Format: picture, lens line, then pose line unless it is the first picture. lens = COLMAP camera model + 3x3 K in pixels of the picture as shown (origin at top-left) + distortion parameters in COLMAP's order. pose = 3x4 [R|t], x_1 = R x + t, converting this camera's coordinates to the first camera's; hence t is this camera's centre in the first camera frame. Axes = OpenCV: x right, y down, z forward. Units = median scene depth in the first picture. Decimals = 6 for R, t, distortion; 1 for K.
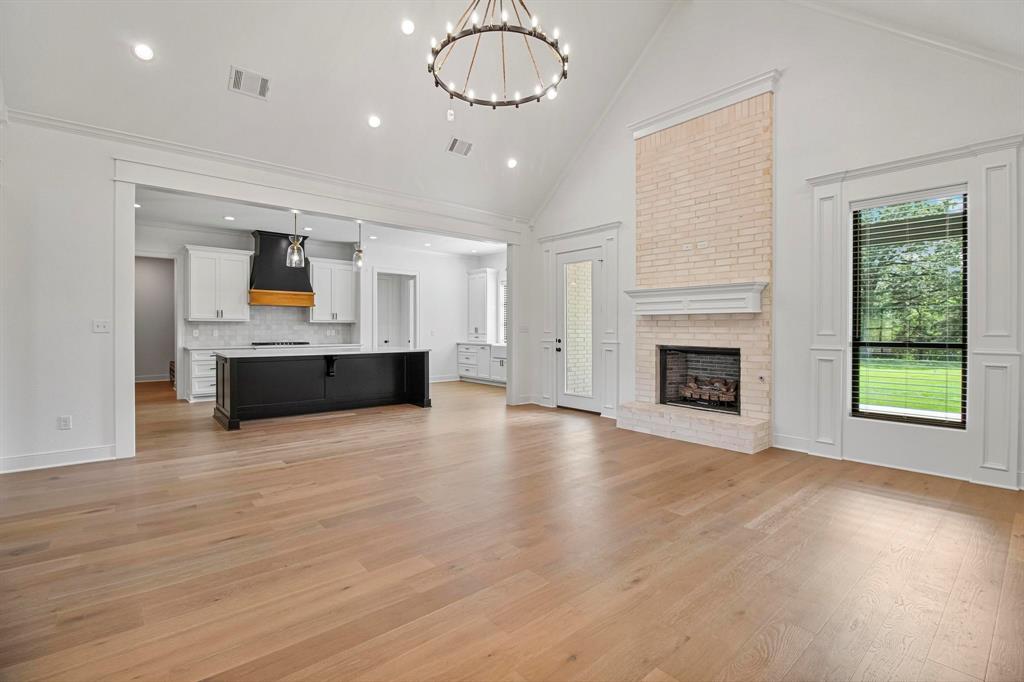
lens RADIAL K [[471.8, 0, 515.2], [0, 471.8, 331.6], [0, 0, 1]] dist [-0.013669, -0.000408]
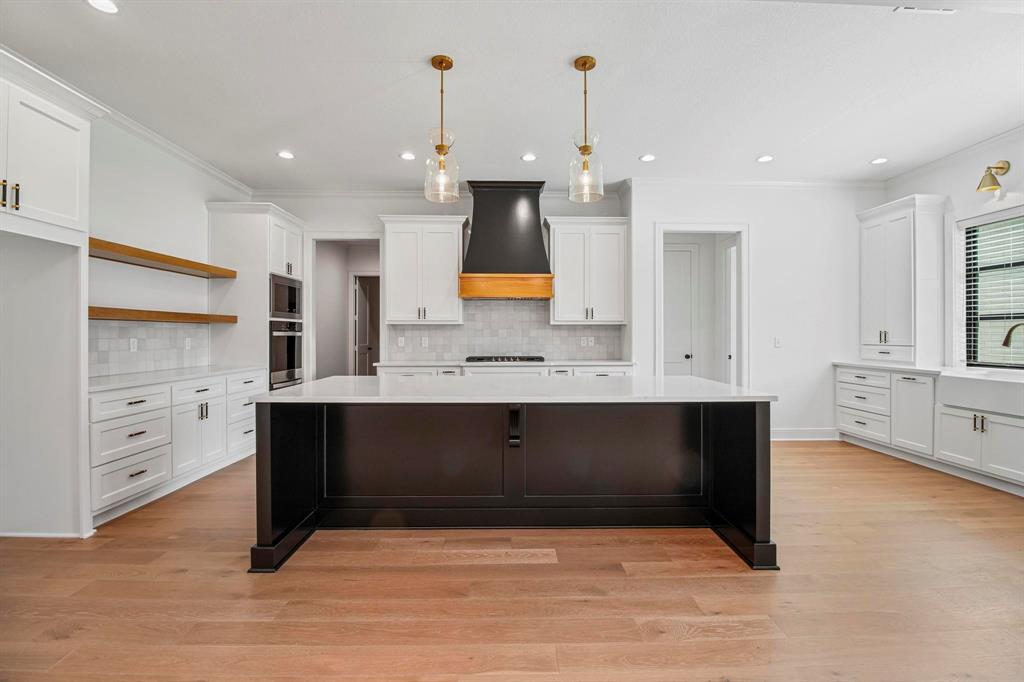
lens RADIAL K [[471.8, 0, 515.2], [0, 471.8, 331.6], [0, 0, 1]] dist [-0.013669, -0.000408]
pose [[0.780572, -0.007047, -0.625026, -0.091960], [-0.001606, 0.999911, -0.013280, -0.002226], [0.625063, 0.011370, 0.780491, 0.499670]]
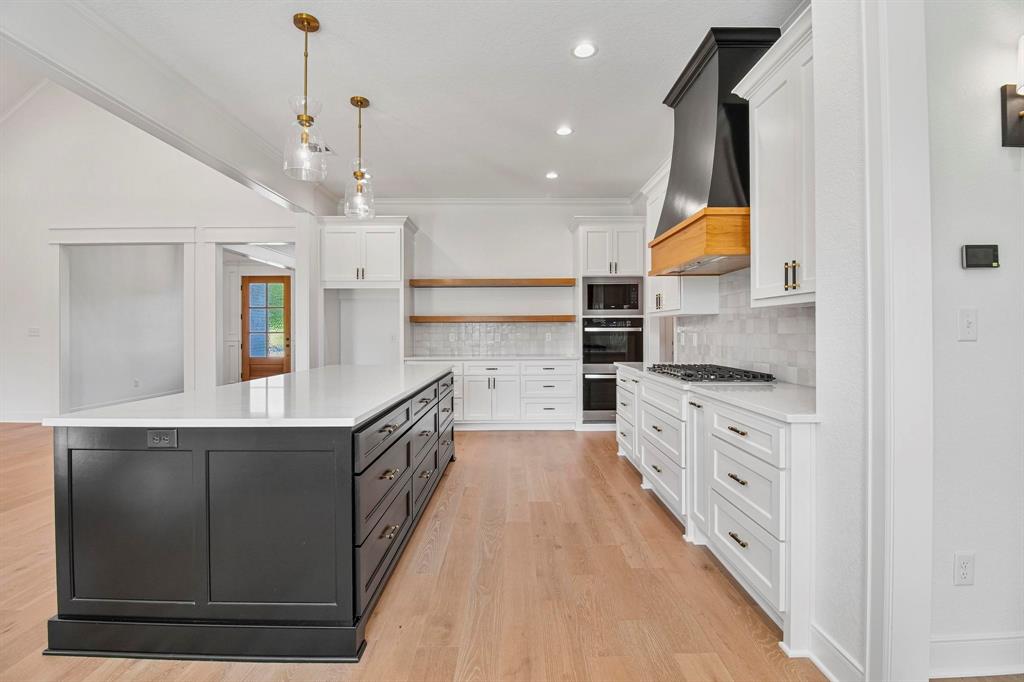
lens RADIAL K [[471.8, 0, 515.2], [0, 471.8, 331.6], [0, 0, 1]] dist [-0.013669, -0.000408]
pose [[-0.642351, 0.000719, -0.766410, -0.117928], [-0.002763, 0.999991, 0.003254, -0.005411], [0.766405, 0.004208, -0.642343, 1.032434]]
